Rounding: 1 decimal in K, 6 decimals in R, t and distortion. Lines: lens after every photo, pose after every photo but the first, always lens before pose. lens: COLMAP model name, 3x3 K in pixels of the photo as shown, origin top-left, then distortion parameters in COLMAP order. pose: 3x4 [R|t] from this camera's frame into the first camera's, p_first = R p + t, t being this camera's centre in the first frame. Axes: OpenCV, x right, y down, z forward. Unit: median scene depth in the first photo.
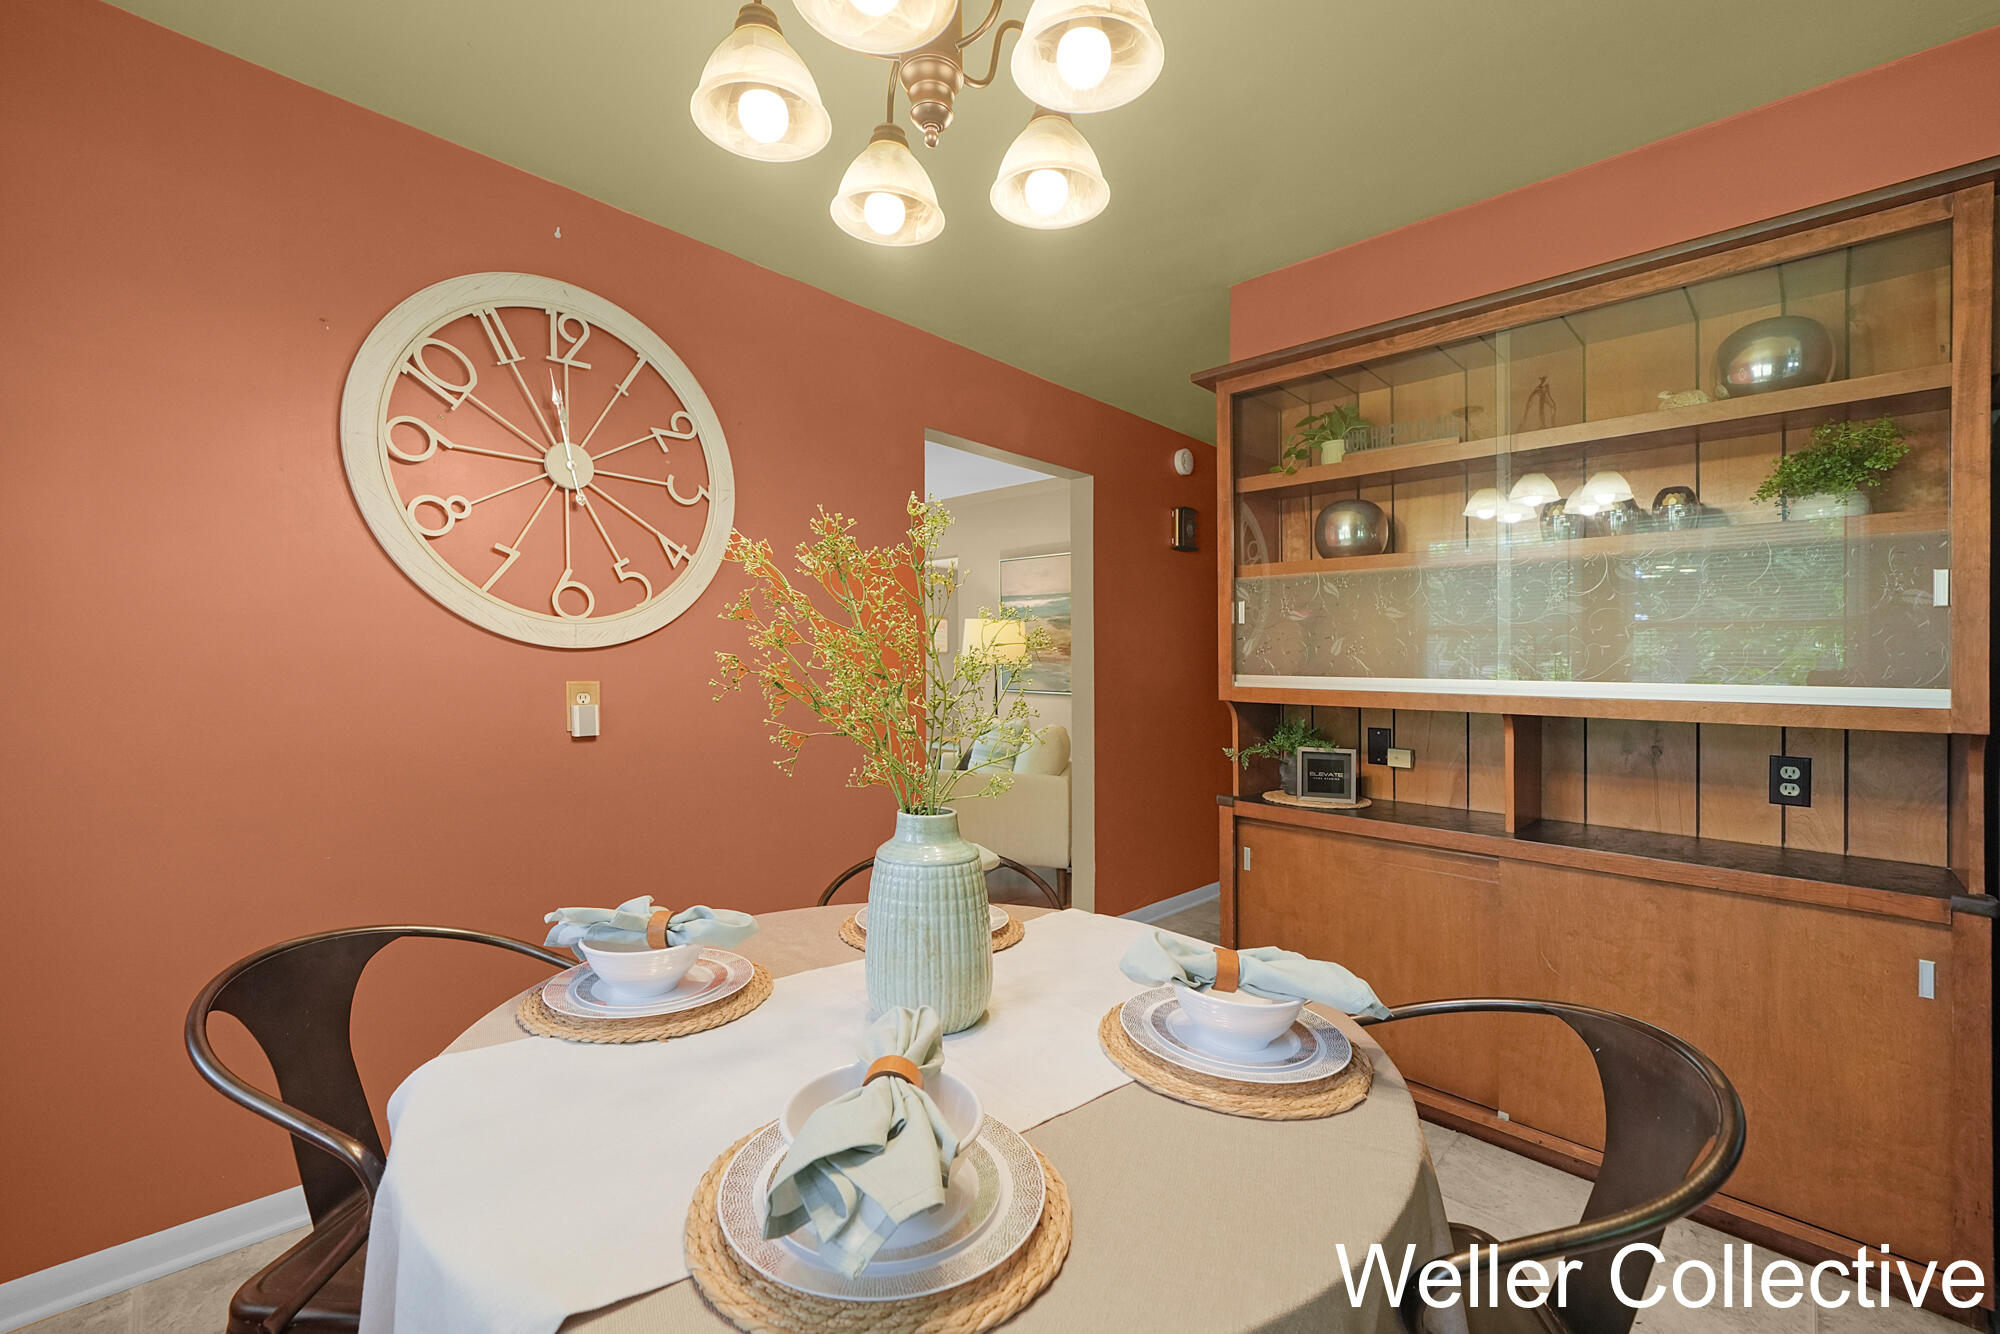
lens RADIAL K [[809.7, 0, 976.3], [0, 809.7, 691.7], [0, 0, 1]] dist [-0.013851, 0.000006]
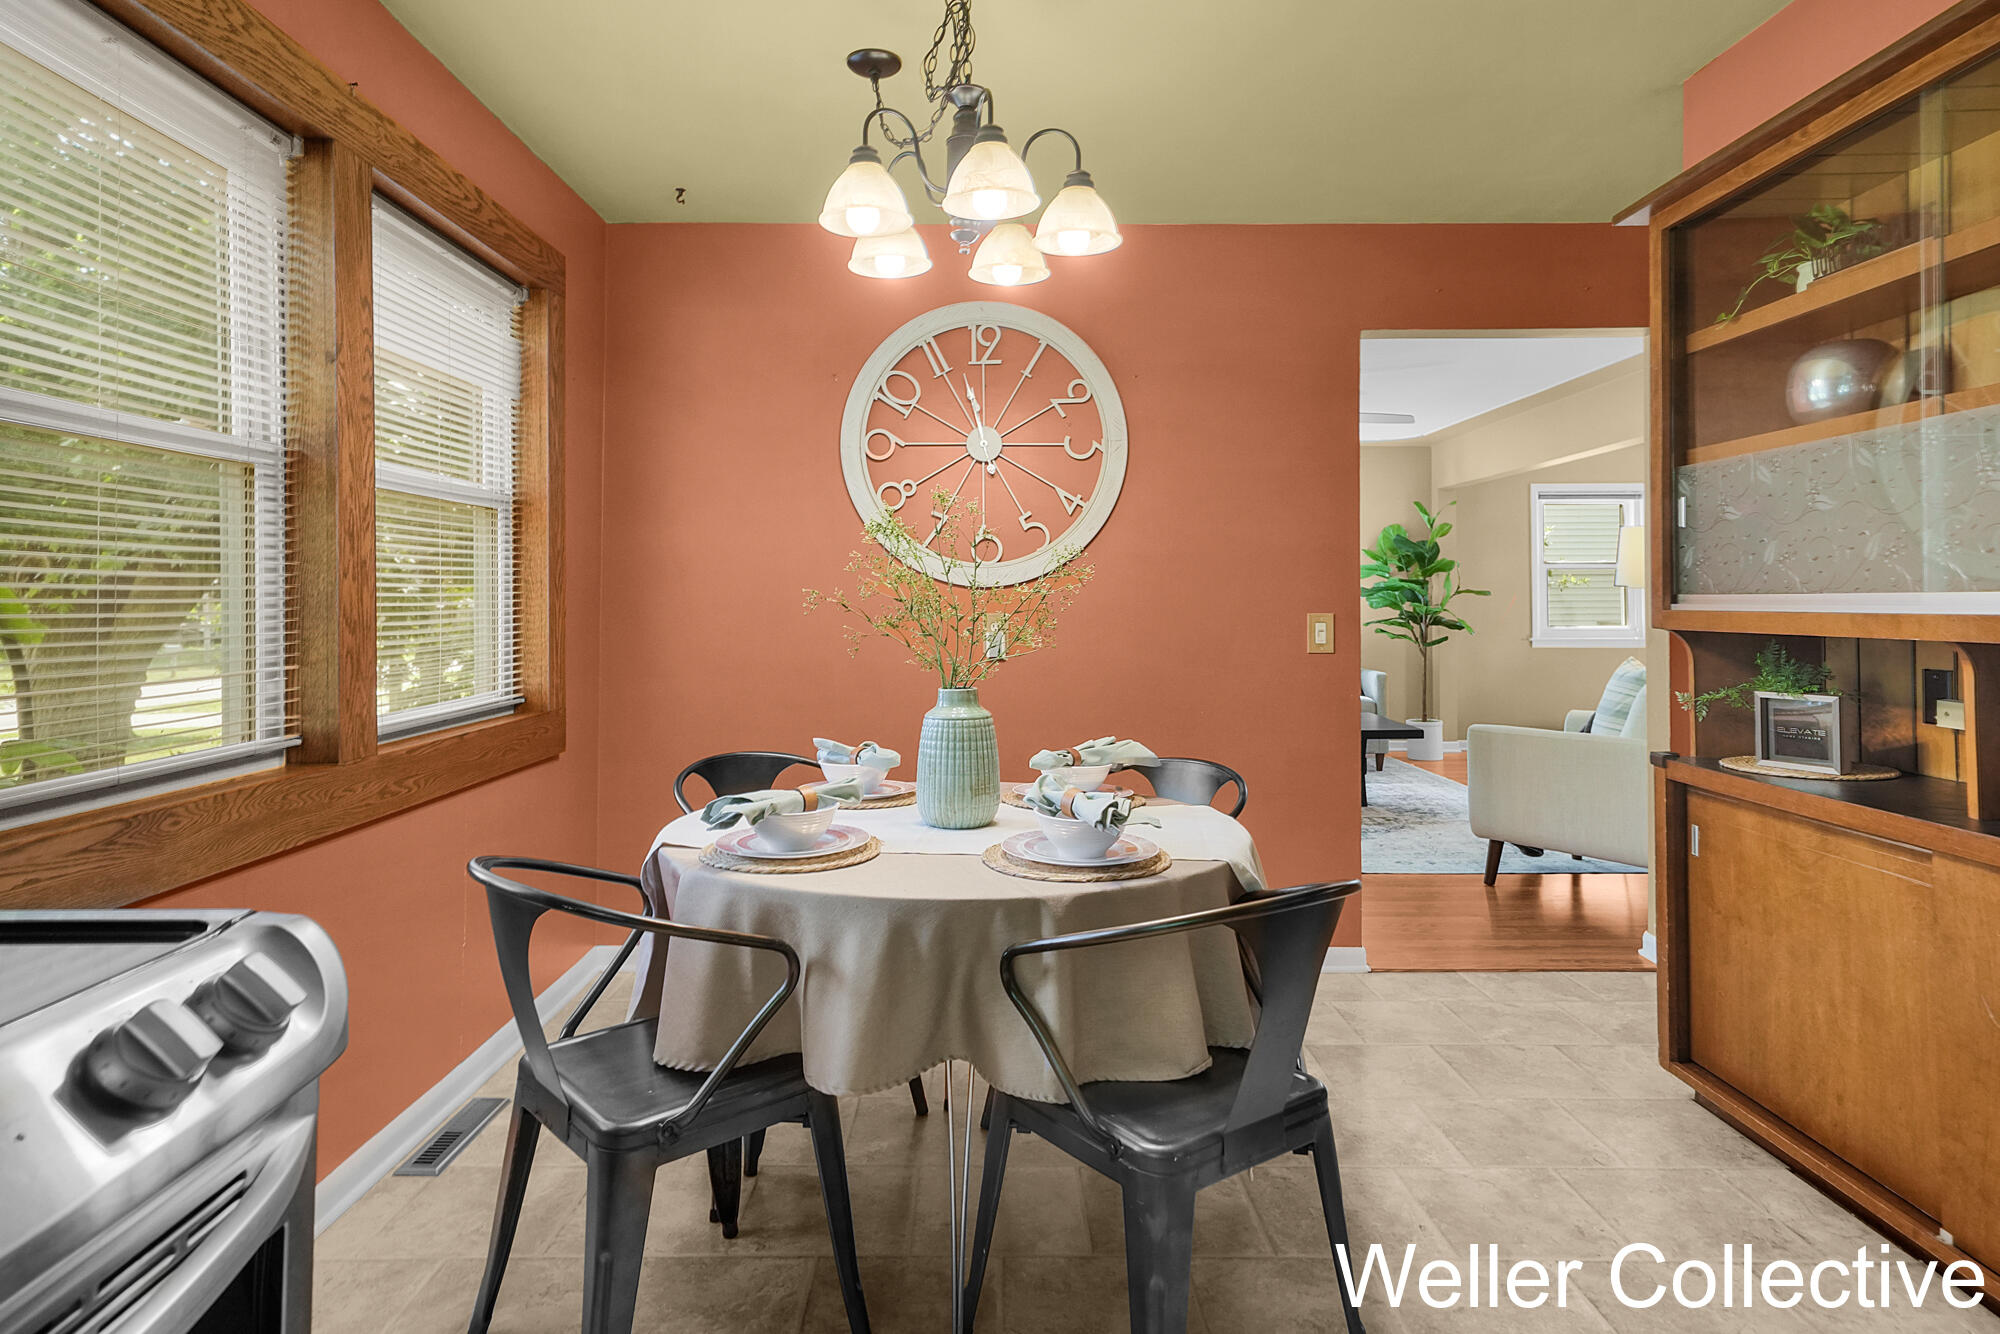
lens RADIAL K [[1107.6, 0, 982.7], [0, 1107.6, 601.3], [0, 0, 1]] dist [0.015578, -0.000769]
pose [[0.713187, -0.020306, -0.700679, 0.672689], [-0.004898, 0.999412, -0.033949, 0.027353], [0.700956, 0.027644, 0.712668, -0.229296]]
